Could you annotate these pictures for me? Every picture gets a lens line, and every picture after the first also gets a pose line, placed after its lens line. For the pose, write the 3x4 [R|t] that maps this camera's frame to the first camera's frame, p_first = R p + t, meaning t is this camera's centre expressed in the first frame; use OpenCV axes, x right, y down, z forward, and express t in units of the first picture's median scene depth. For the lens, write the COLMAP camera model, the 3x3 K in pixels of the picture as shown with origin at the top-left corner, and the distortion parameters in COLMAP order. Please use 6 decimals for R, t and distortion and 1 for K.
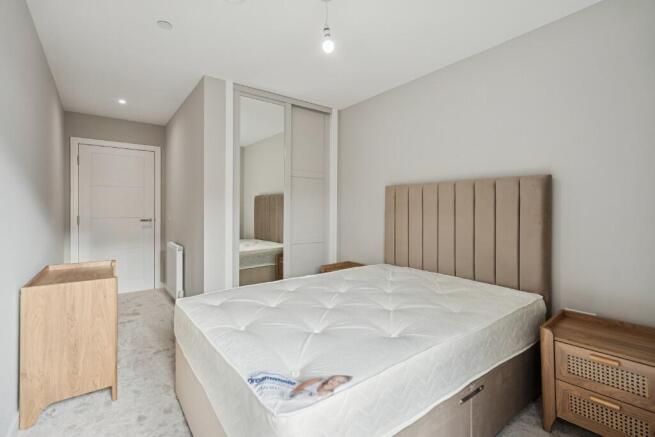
lens RADIAL K [[299.3, 0, 328.6], [0, 299.3, 205.6], [0, 0, 1]] dist [0.001518, 0.000276]
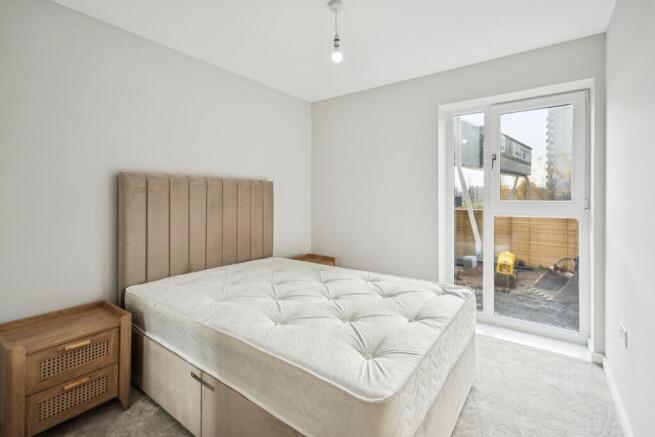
lens RADIAL K [[299.3, 0, 328.6], [0, 299.3, 205.6], [0, 0, 1]] dist [0.001518, 0.000276]
pose [[-0.284070, -0.019391, 0.958607, -0.671116], [-0.000024, 0.999796, 0.020217, -0.005628], [-0.958804, 0.005720, -0.284013, 0.857571]]
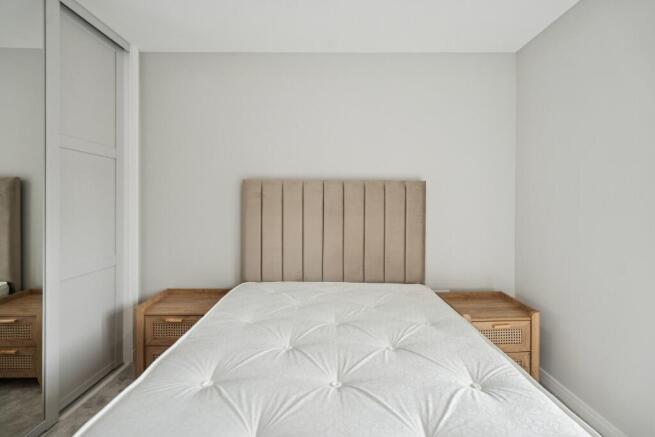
lens RADIAL K [[299.3, 0, 328.6], [0, 299.3, 205.6], [0, 0, 1]] dist [0.001518, 0.000276]
pose [[0.607187, 0.006921, 0.794529, -0.320379], [-0.013153, 0.999913, 0.001341, -0.002570], [-0.794450, -0.011265, 0.607225, 0.430732]]
